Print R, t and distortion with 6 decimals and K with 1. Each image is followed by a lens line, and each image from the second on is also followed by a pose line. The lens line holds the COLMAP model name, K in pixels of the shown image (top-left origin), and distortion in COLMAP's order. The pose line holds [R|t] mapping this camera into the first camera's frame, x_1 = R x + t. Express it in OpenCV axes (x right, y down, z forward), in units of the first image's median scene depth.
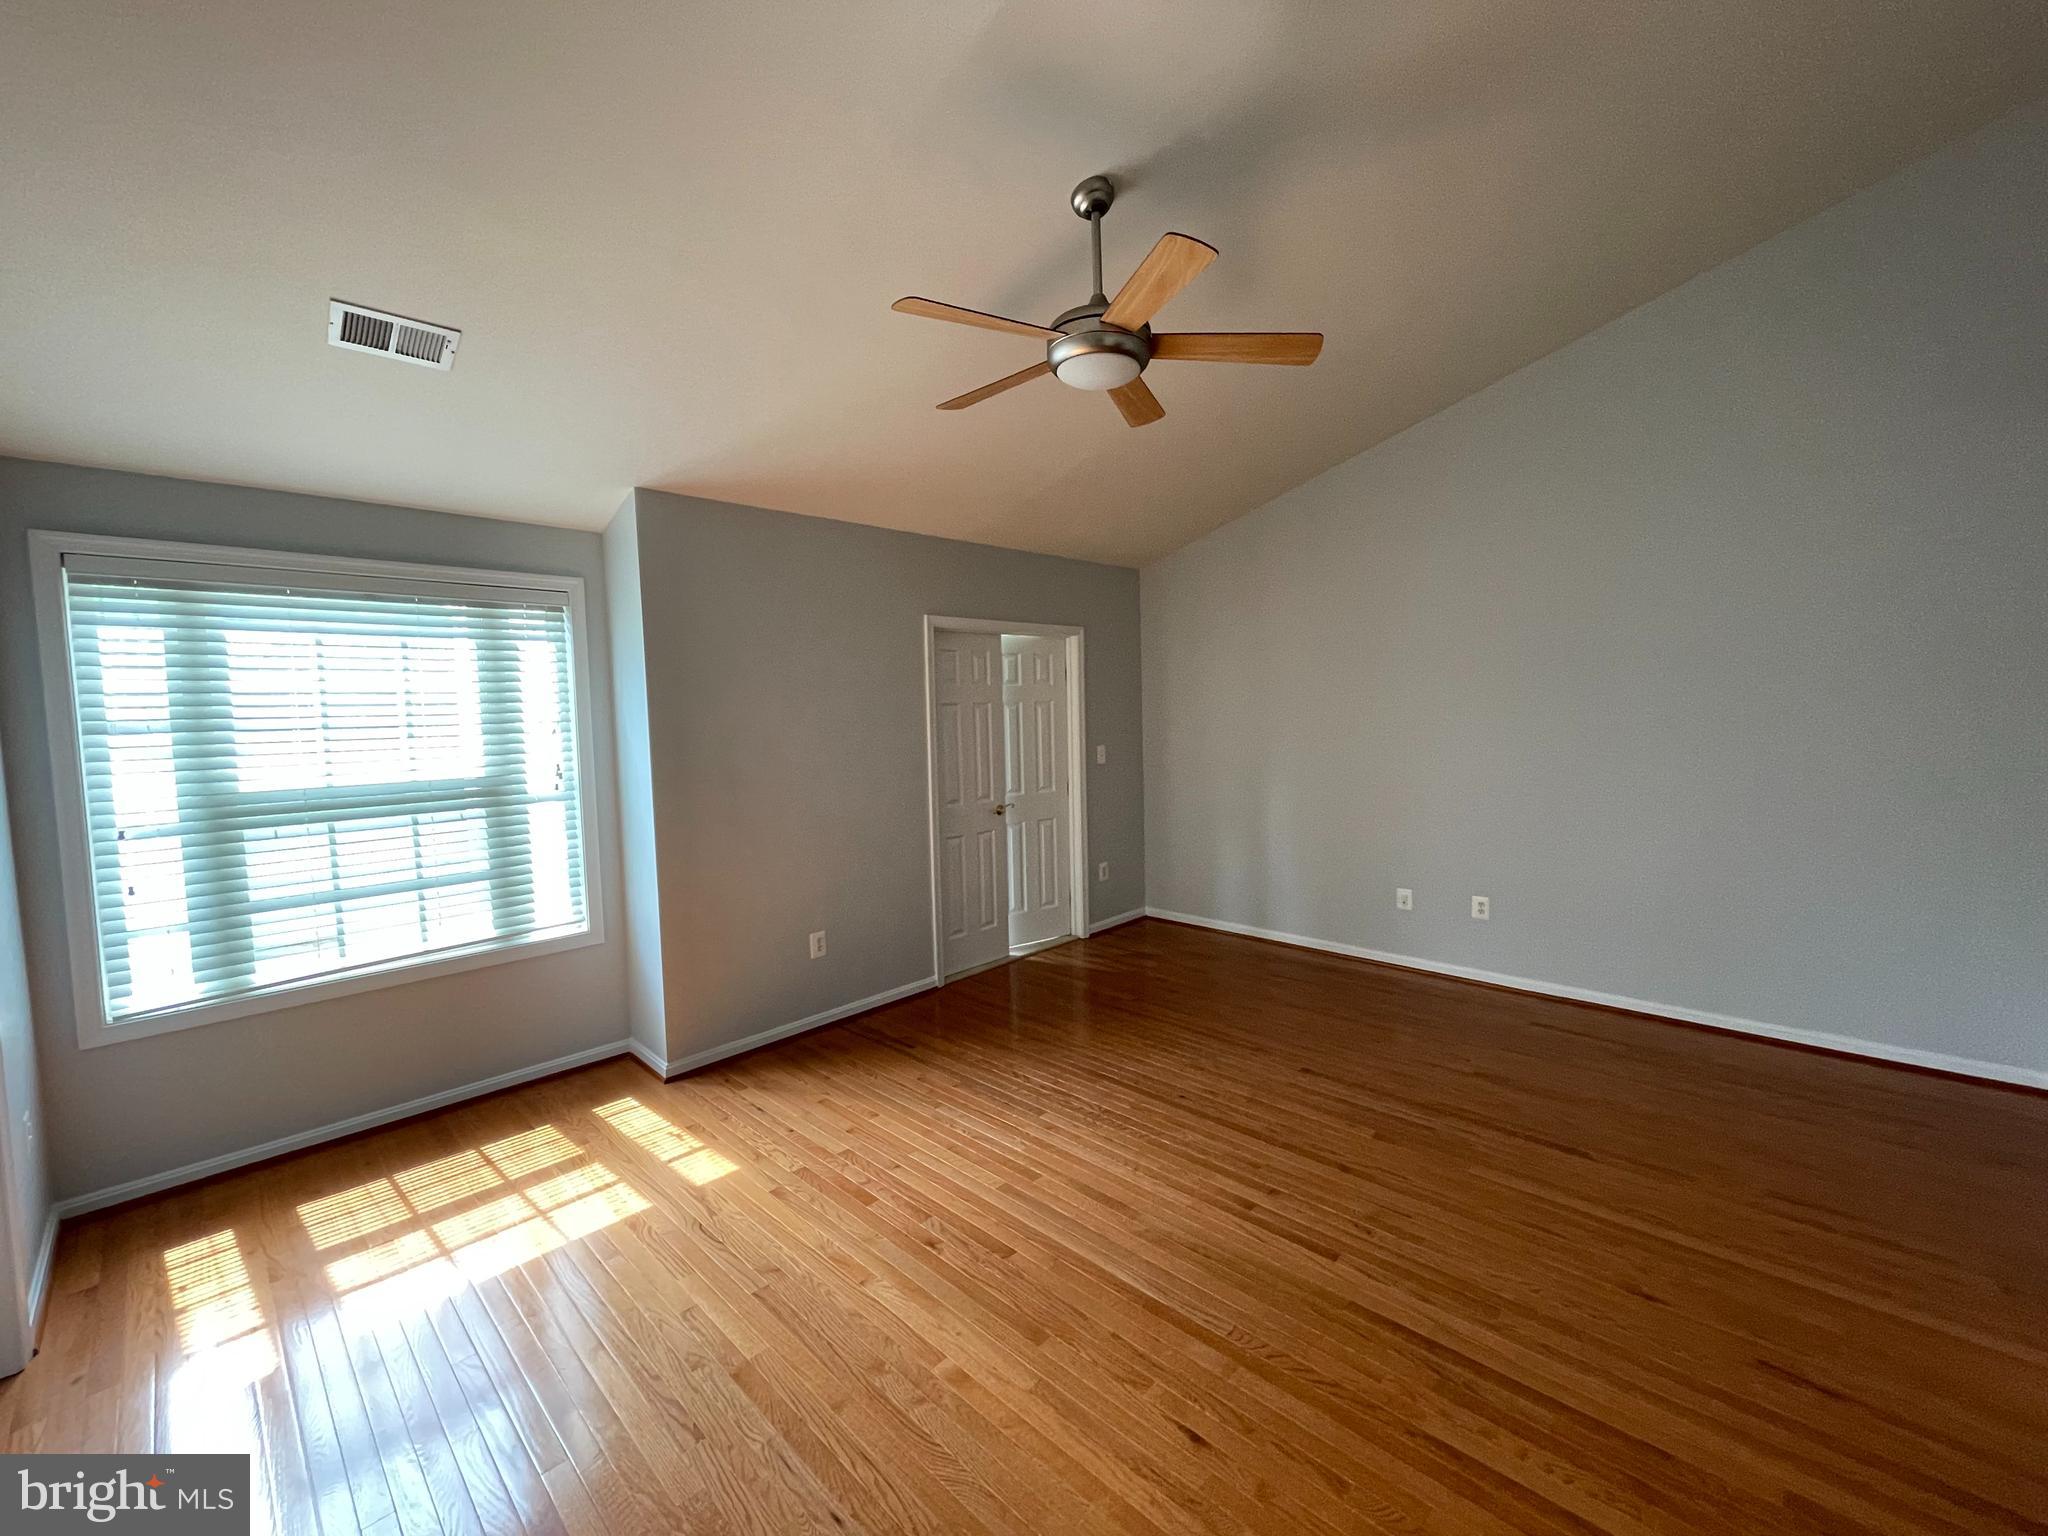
lens RADIAL K [[831.4, 0, 1023.4], [0, 831.4, 761.4], [0, 0, 1]] dist [0.002127, -0.000632]
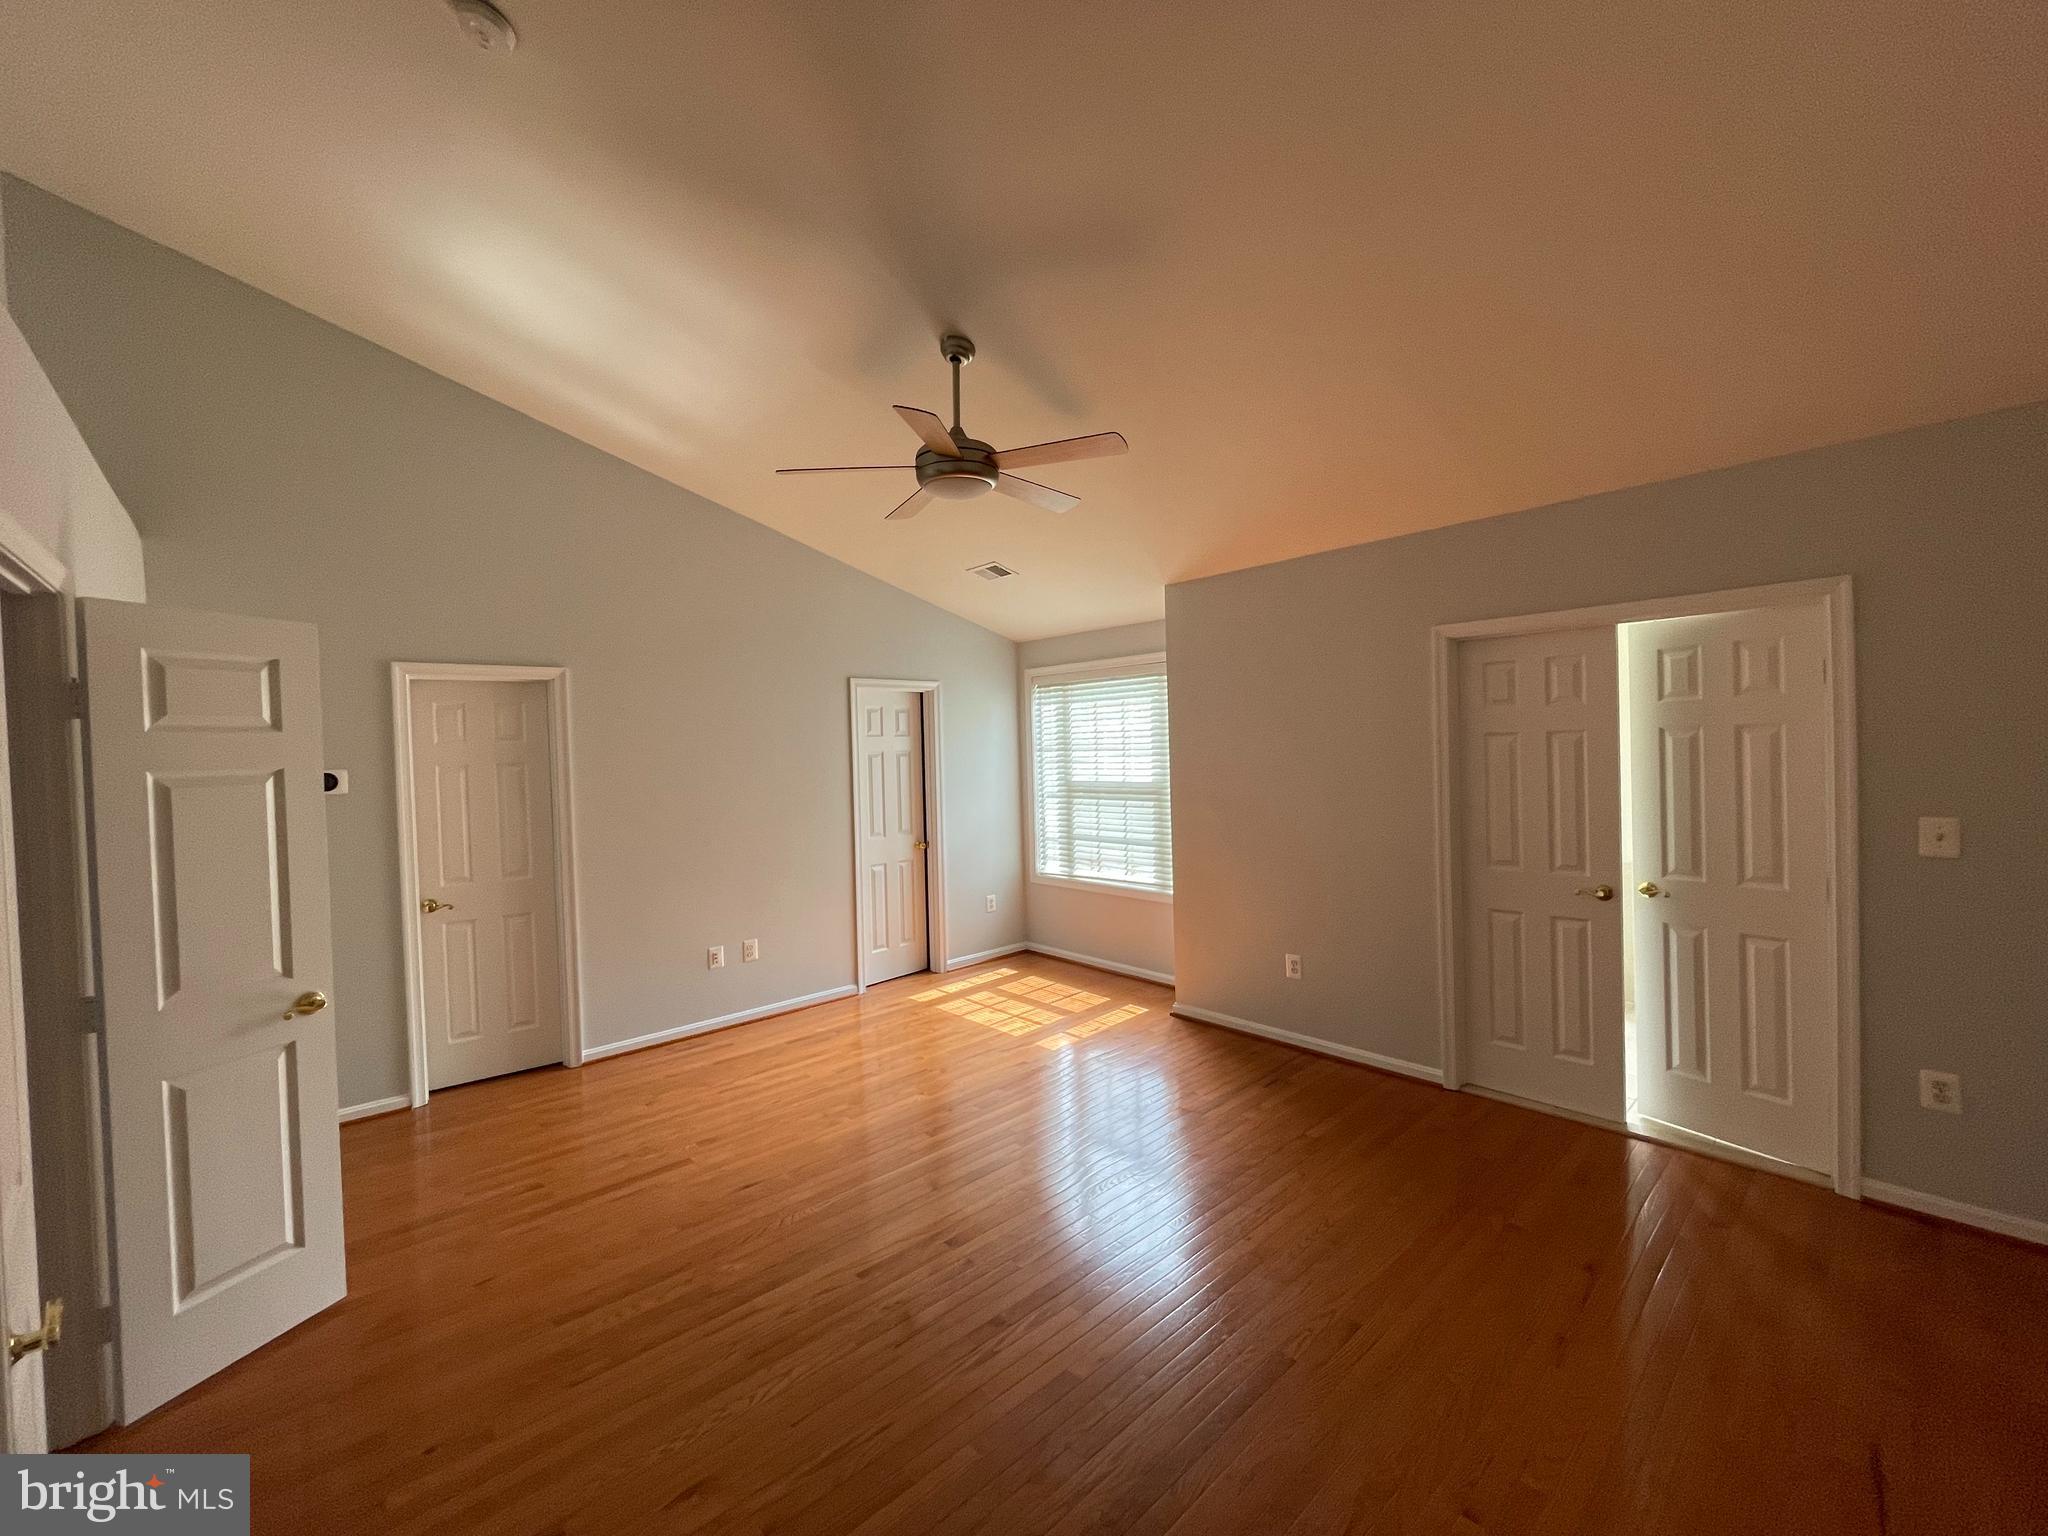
lens RADIAL K [[831.4, 0, 1023.4], [0, 831.4, 761.4], [0, 0, 1]] dist [0.002127, -0.000632]
pose [[-0.069216, 0.047404, -0.996475, 1.068478], [-0.031831, 0.998257, 0.049700, -0.103366], [0.997094, 0.035159, -0.067586, 0.958154]]
